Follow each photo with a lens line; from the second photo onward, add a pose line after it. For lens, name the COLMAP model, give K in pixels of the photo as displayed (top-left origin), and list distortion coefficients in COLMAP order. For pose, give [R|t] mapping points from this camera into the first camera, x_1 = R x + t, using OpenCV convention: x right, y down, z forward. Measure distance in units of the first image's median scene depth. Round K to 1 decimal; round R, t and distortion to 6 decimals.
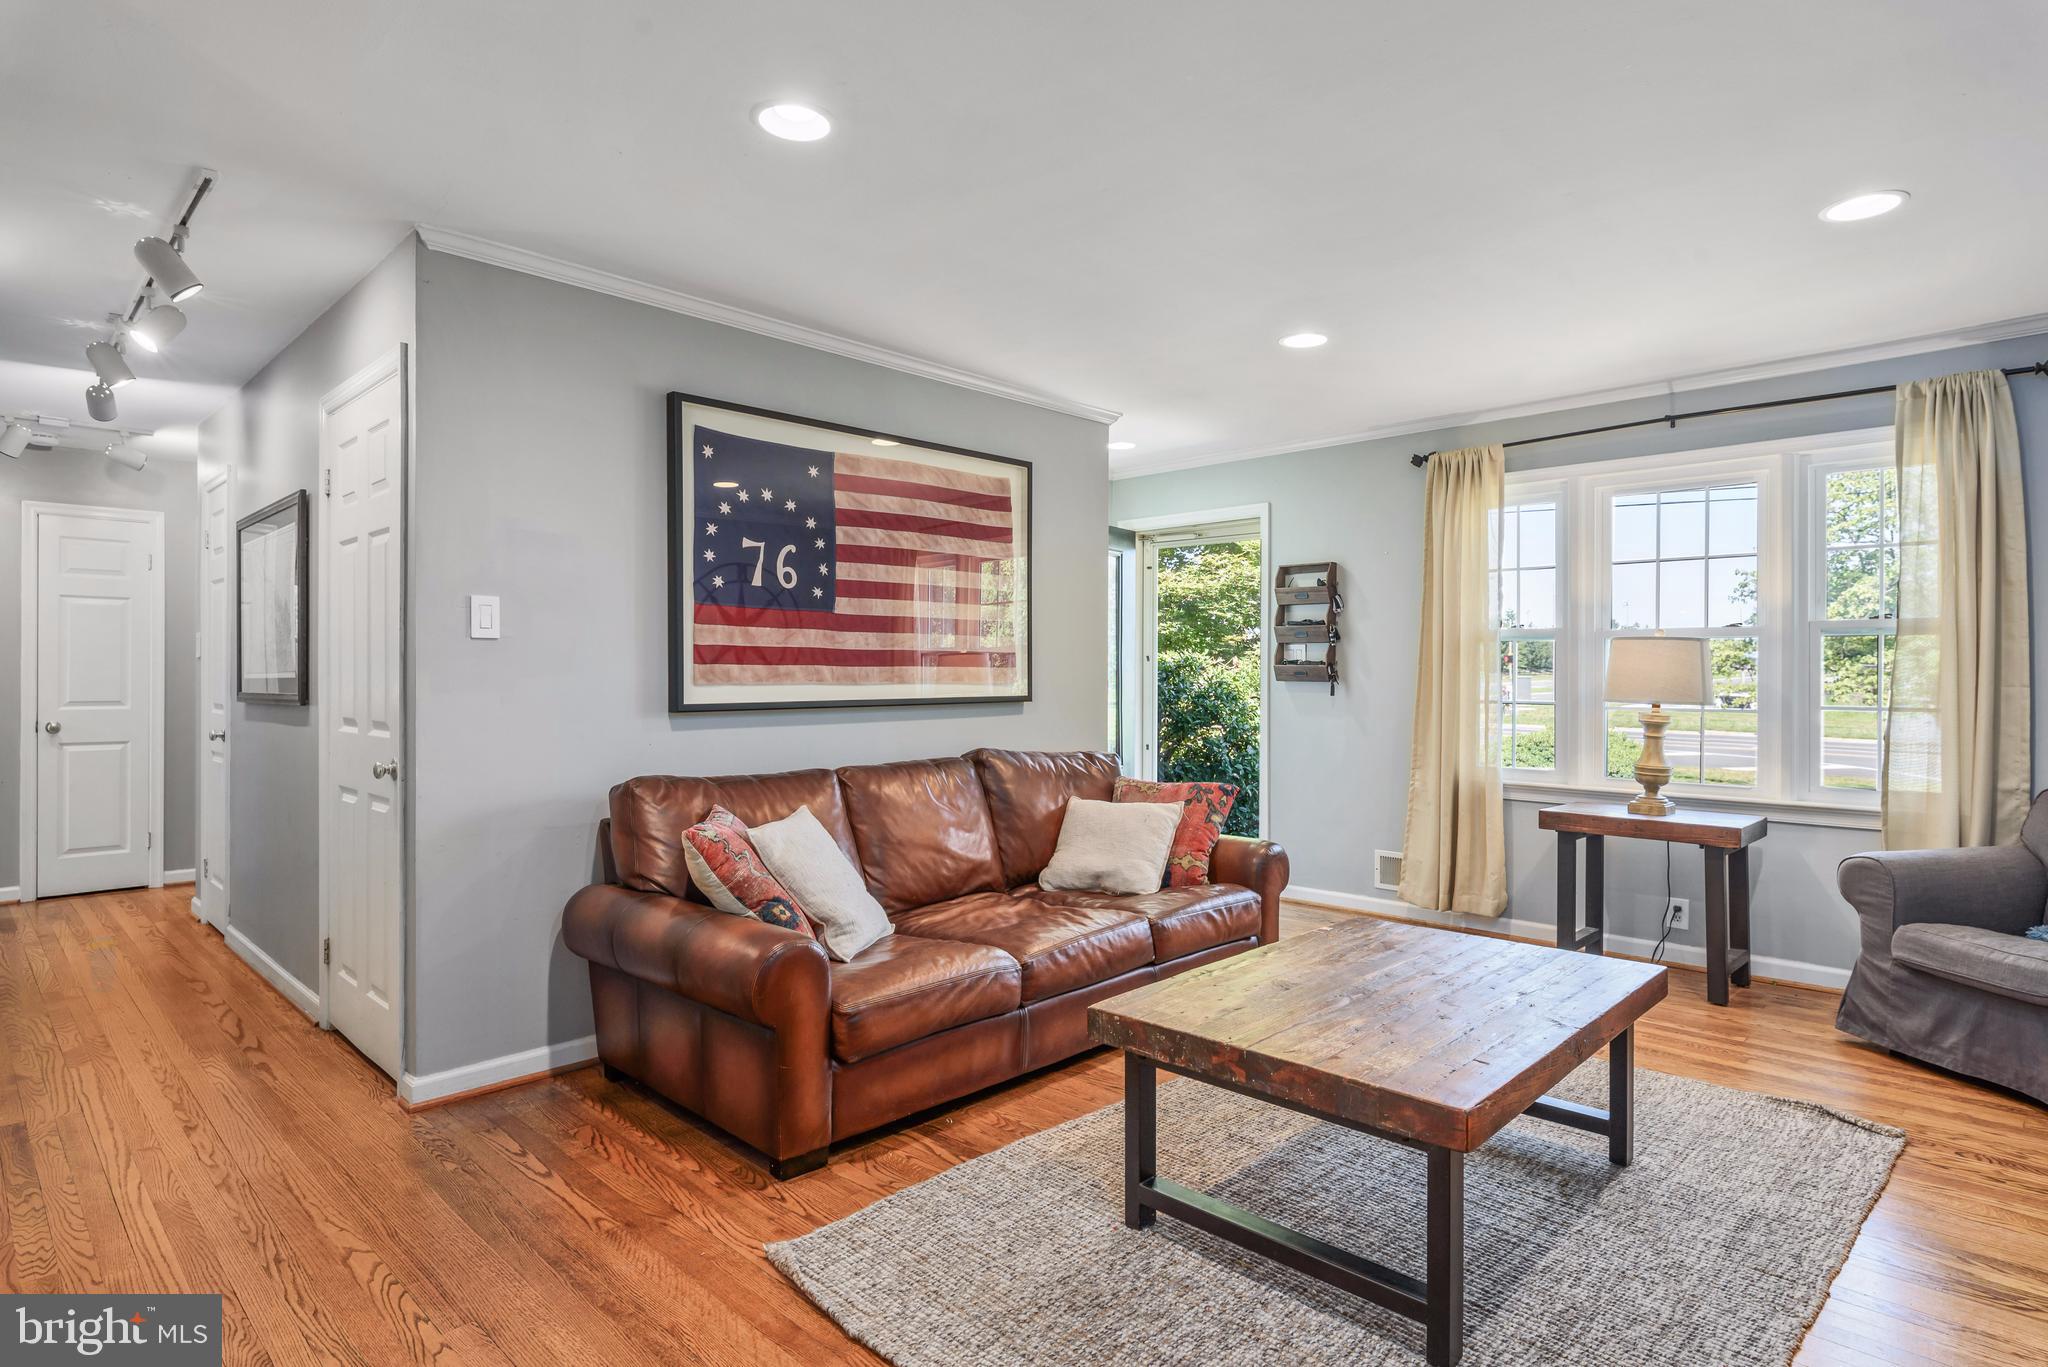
lens RADIAL K [[1082.6, 0, 1031.4], [0, 1082.6, 678.1], [0, 0, 1]] dist [-0.001379, -0.000601]
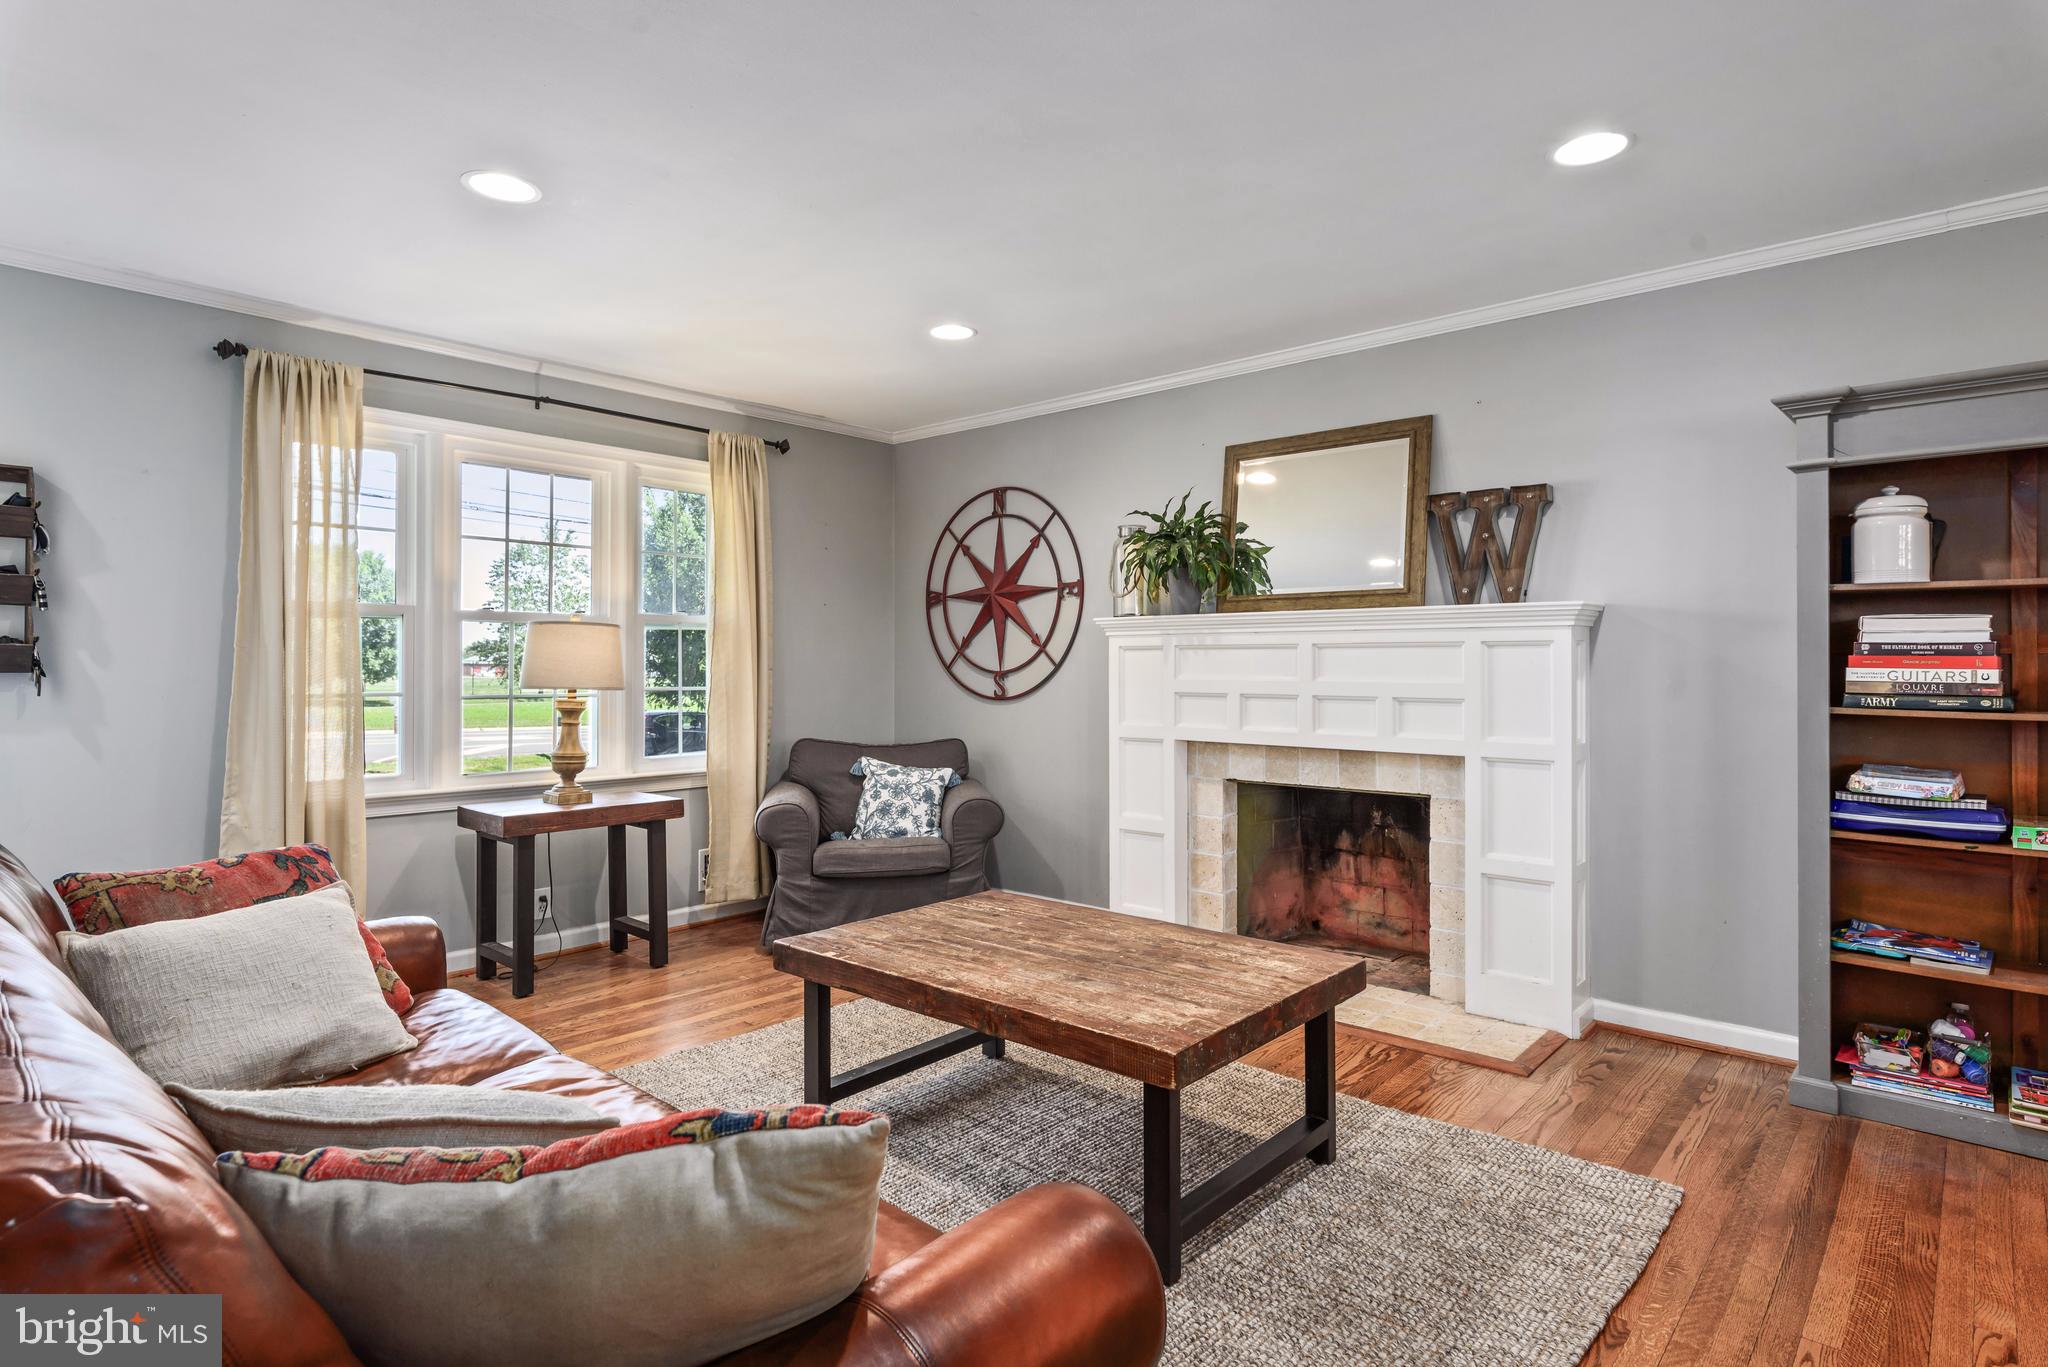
lens RADIAL K [[1094.2, 0, 1024.7], [0, 1094.2, 652.7], [0, 0, 1]] dist [-0.002712, -0.000236]
pose [[-0.044900, 0.008754, 0.998953, -0.420705], [0.001466, 0.999961, -0.008697, -0.000914], [-0.998990, 0.001074, -0.044911, 0.608719]]
